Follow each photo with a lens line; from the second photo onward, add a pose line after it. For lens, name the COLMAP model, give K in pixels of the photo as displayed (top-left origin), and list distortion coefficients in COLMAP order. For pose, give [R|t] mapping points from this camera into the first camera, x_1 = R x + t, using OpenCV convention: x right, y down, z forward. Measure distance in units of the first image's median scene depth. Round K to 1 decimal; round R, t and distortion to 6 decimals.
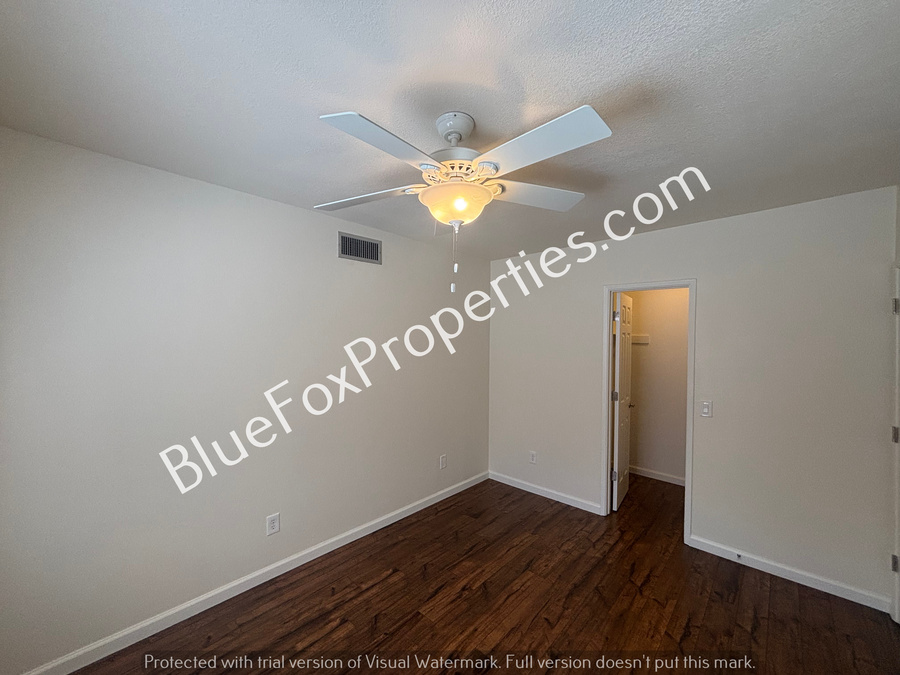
lens RADIAL K [[362.5, 0, 447.4], [0, 362.5, 339.9], [0, 0, 1]] dist [-0.002072, 0.000253]
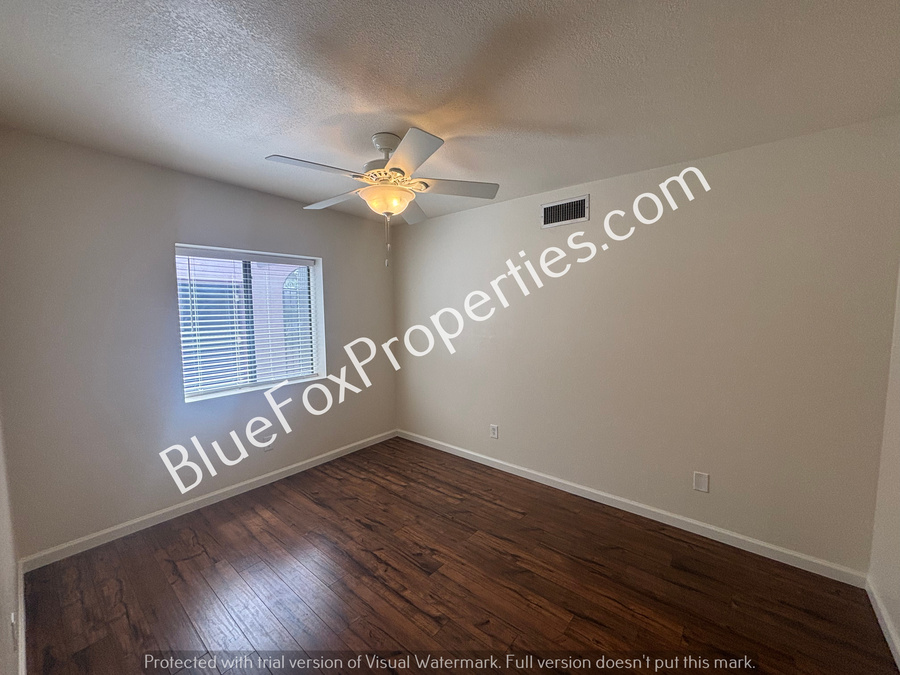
lens RADIAL K [[362.5, 0, 447.3], [0, 362.5, 336.7], [0, 0, 1]] dist [-0.002072, 0.000253]
pose [[0.053938, 0.072872, -0.995882, 0.932125], [0.002358, 0.997321, 0.073105, 0.025534], [0.998541, -0.006291, 0.053622, 0.745152]]
